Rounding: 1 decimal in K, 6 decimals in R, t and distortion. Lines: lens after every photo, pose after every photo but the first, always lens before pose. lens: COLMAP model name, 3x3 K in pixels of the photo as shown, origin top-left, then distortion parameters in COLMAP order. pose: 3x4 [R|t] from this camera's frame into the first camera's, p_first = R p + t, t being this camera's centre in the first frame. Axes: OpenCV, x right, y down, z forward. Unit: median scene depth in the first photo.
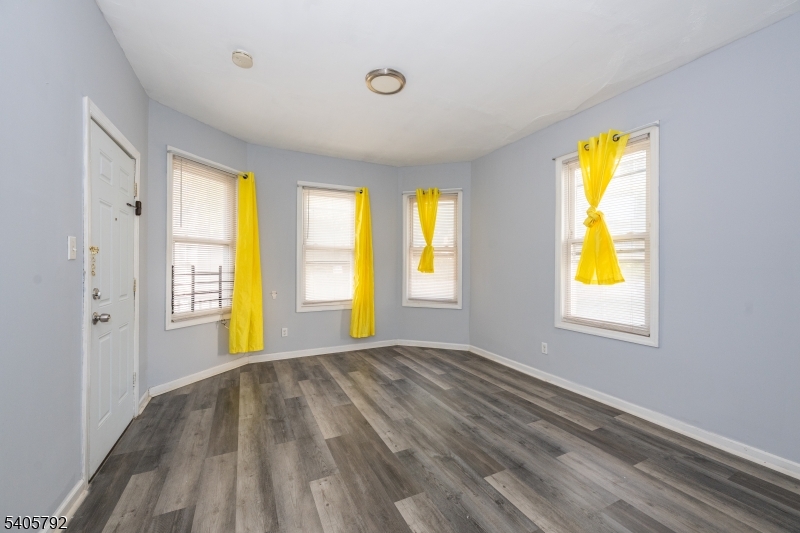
lens RADIAL K [[325.2, 0, 404.2], [0, 325.2, 266.2], [0, 0, 1]] dist [0.000656, 0.000125]
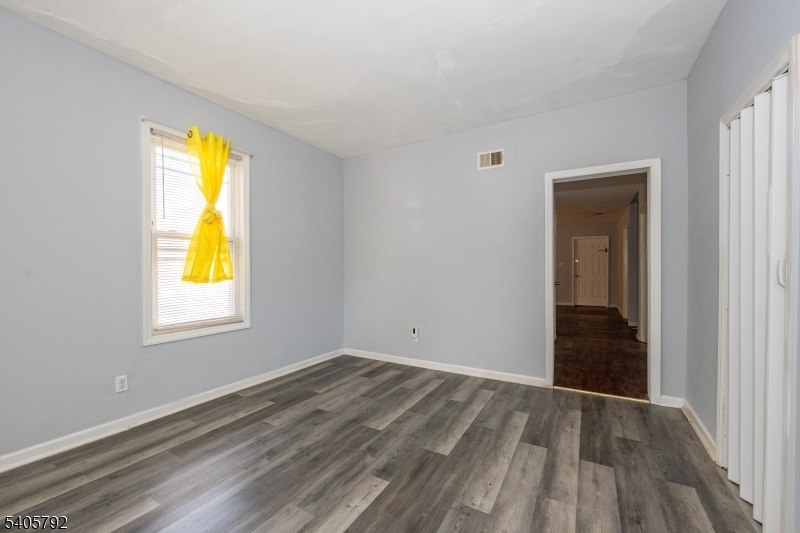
lens RADIAL K [[325.2, 0, 404.1], [0, 325.2, 269.1], [0, 0, 1]] dist [0.000656, 0.000125]
pose [[-0.560774, -0.005040, 0.827953, -0.711132], [-0.001633, 0.999986, 0.004981, 0.010582], [-0.827967, 0.001441, -0.560775, 1.356754]]
